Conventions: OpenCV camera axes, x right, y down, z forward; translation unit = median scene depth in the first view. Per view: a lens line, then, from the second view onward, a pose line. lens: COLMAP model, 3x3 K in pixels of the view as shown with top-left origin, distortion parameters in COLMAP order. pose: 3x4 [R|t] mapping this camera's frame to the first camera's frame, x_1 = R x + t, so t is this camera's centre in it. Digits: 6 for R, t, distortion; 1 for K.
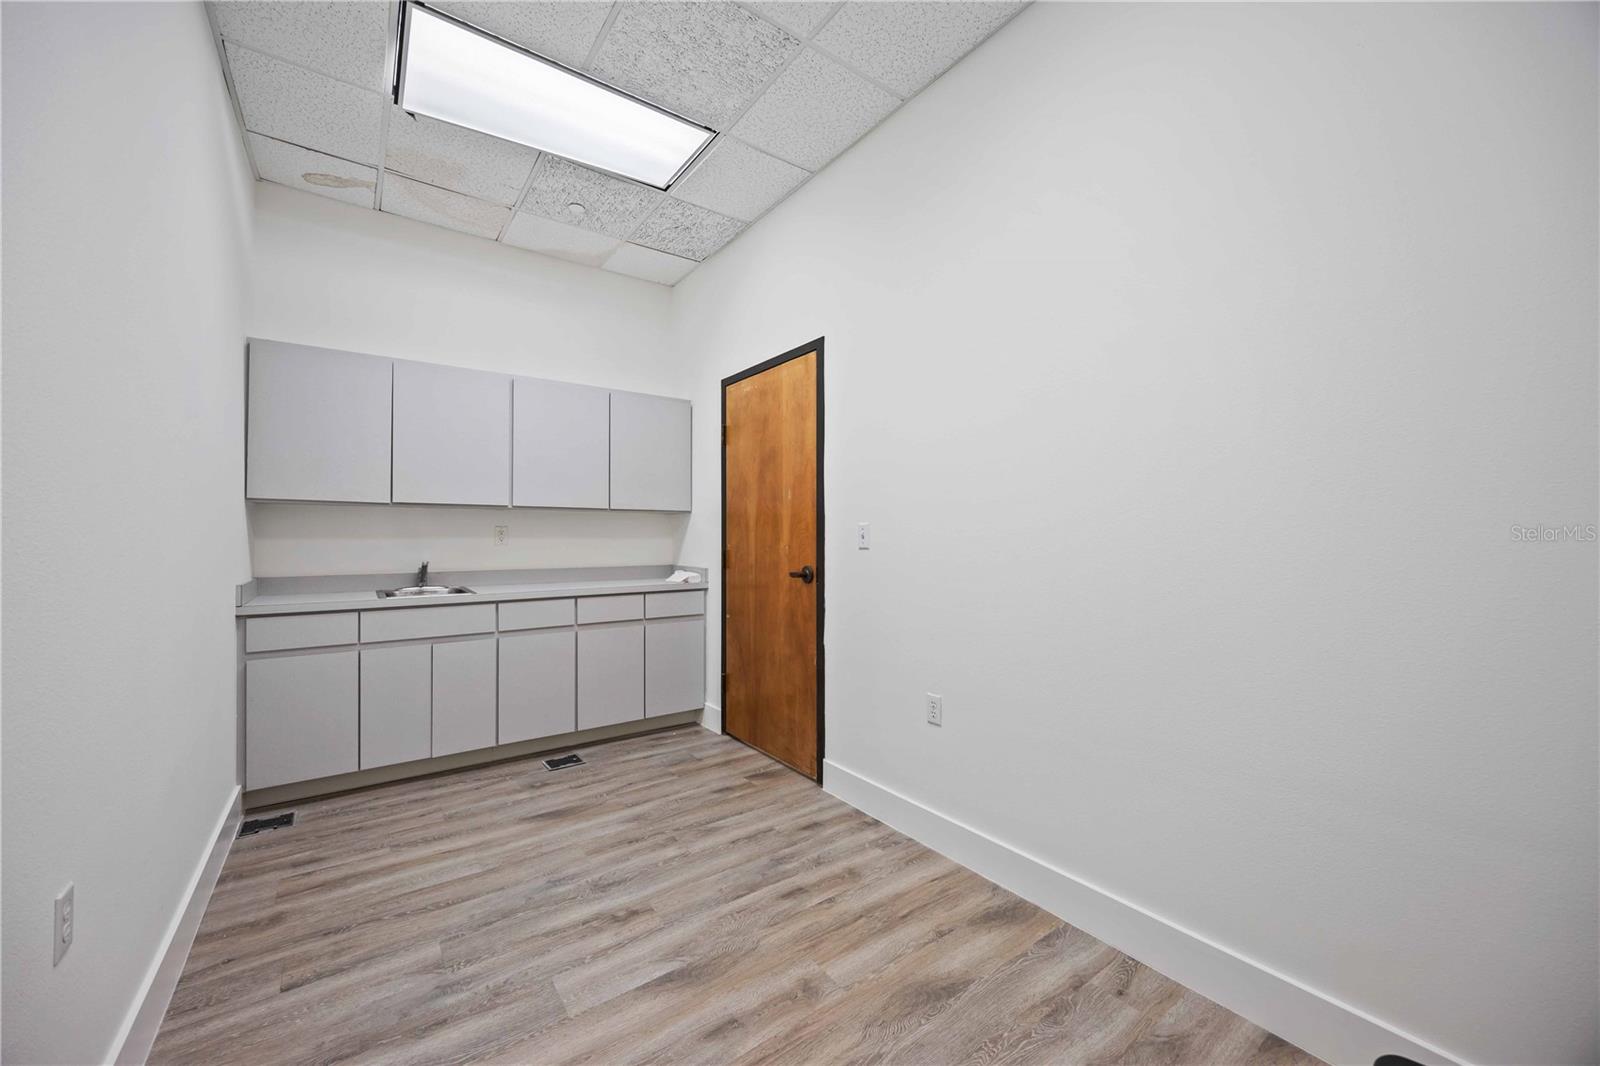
lens RADIAL K [[620.7, 0, 803.9], [0, 620.7, 533.5], [0, 0, 1]] dist [0.000366, -0.000392]
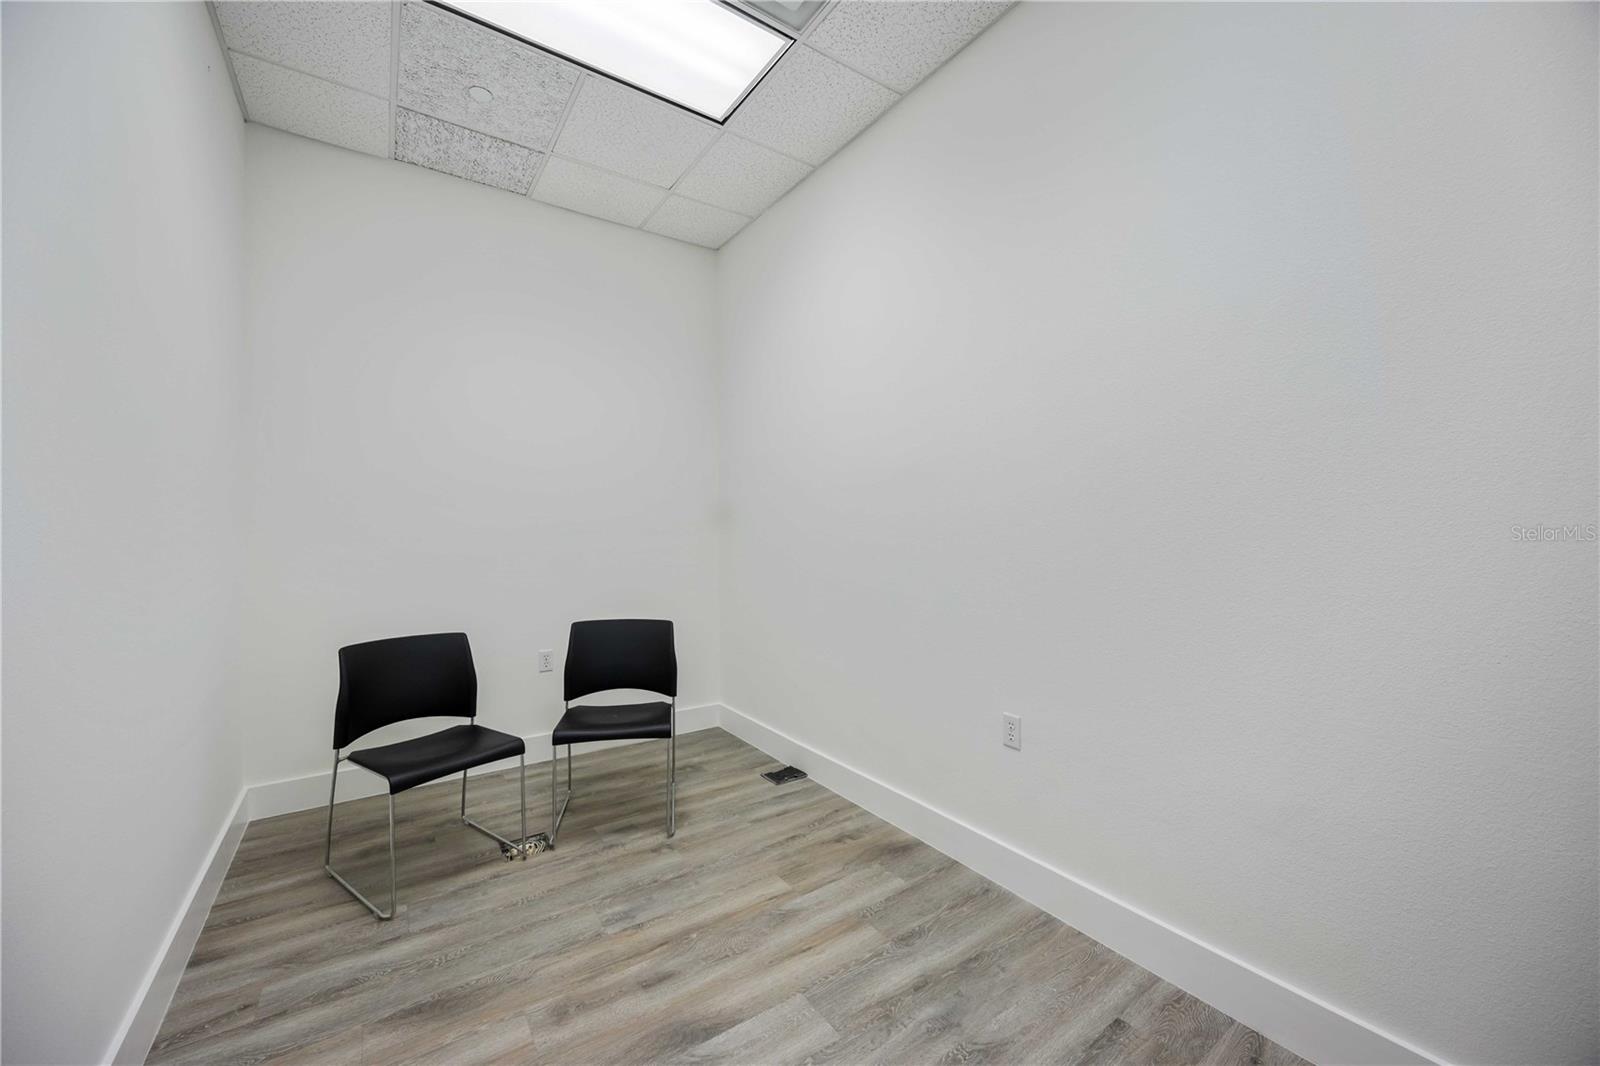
lens RADIAL K [[620.7, 0, 804.5], [0, 620.7, 531.0], [0, 0, 1]] dist [0.000366, -0.000392]
pose [[-0.999555, 0.007098, 0.028983, -0.403626], [0.007210, 0.999967, 0.003762, -0.005787], [-0.028956, 0.003969, -0.999573, 1.961742]]
